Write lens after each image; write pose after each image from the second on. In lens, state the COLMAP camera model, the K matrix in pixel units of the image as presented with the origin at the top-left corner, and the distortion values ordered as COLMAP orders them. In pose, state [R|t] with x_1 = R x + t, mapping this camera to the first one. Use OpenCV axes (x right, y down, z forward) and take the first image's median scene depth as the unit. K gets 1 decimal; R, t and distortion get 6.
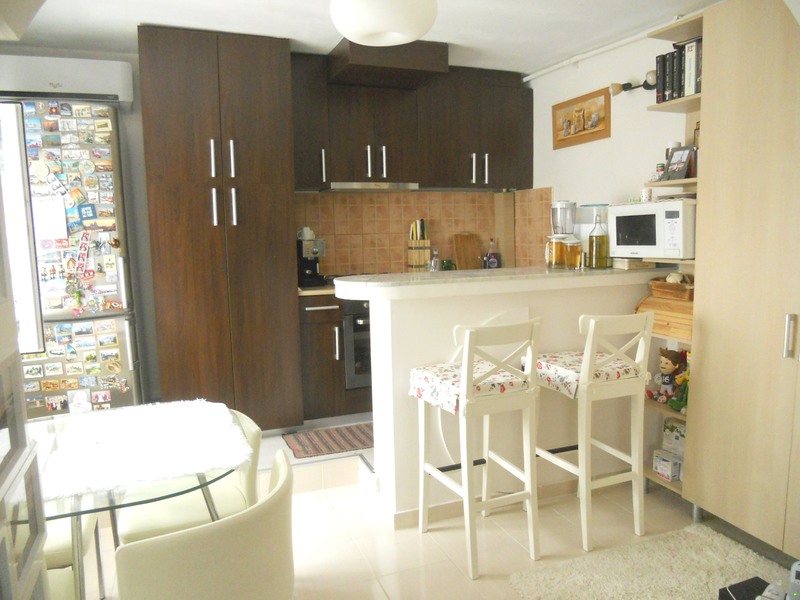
lens RADIAL K [[624.9, 0, 398.4], [0, 624.9, 300.4], [0, 0, 1]] dist [-0.023117, -0.002081]
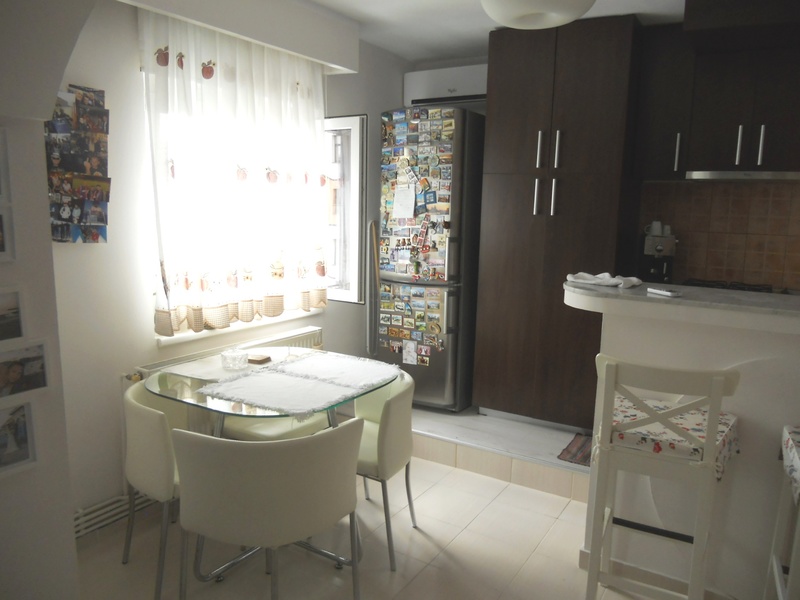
lens RADIAL K [[624.9, 0, 381.9], [0, 624.9, 280.6], [0, 0, 1]] dist [-0.023117, -0.002081]
pose [[0.599206, 0.138682, -0.788492, 0.423075], [-0.132542, 0.988476, 0.073132, -0.058679], [0.789547, 0.060687, 0.610682, 0.191524]]
